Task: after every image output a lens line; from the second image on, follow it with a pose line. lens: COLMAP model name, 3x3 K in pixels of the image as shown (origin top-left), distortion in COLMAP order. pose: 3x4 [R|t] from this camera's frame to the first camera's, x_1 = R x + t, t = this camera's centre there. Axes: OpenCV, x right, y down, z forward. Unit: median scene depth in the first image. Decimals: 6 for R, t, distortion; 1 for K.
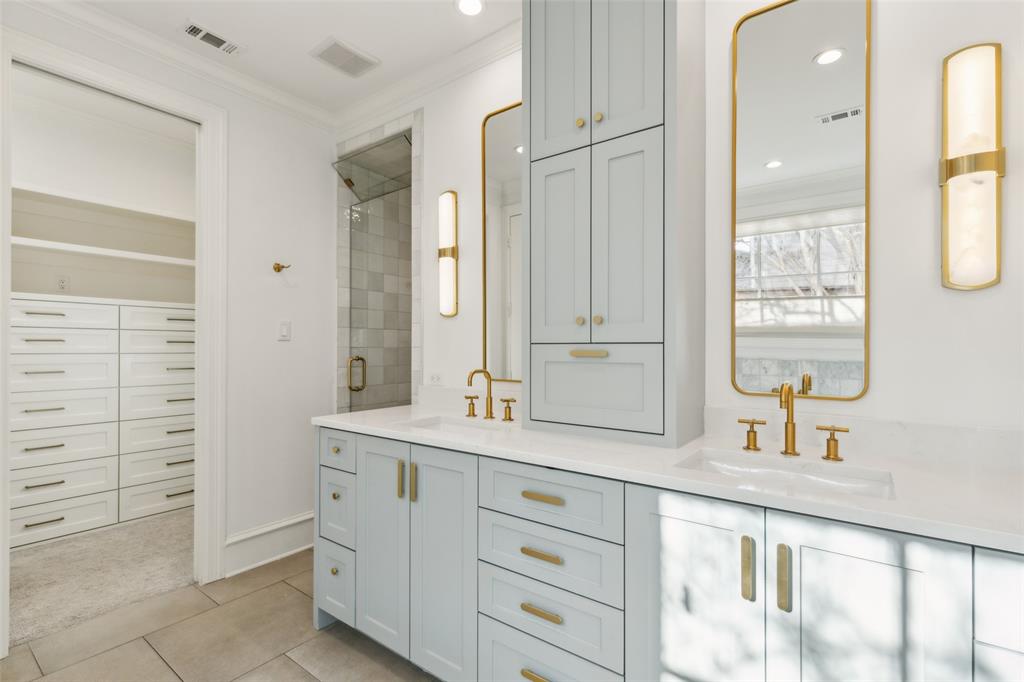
lens RADIAL K [[476.4, 0, 512.5], [0, 476.4, 343.2], [0, 0, 1]] dist [0.009156, -0.001181]
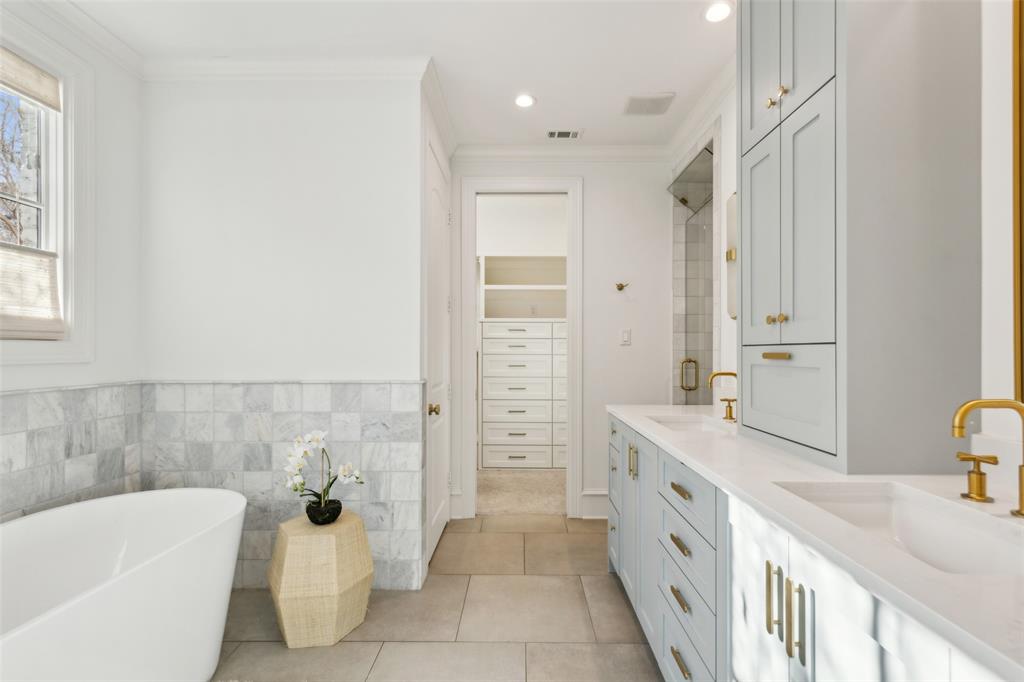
lens RADIAL K [[476.4, 0, 513.0], [0, 476.4, 345.9], [0, 0, 1]] dist [0.009156, -0.001181]
pose [[0.583229, -0.007986, -0.812269, 0.404822], [0.004738, 0.999968, -0.006429, 0.004406], [0.812294, -0.000099, 0.583248, 0.044968]]
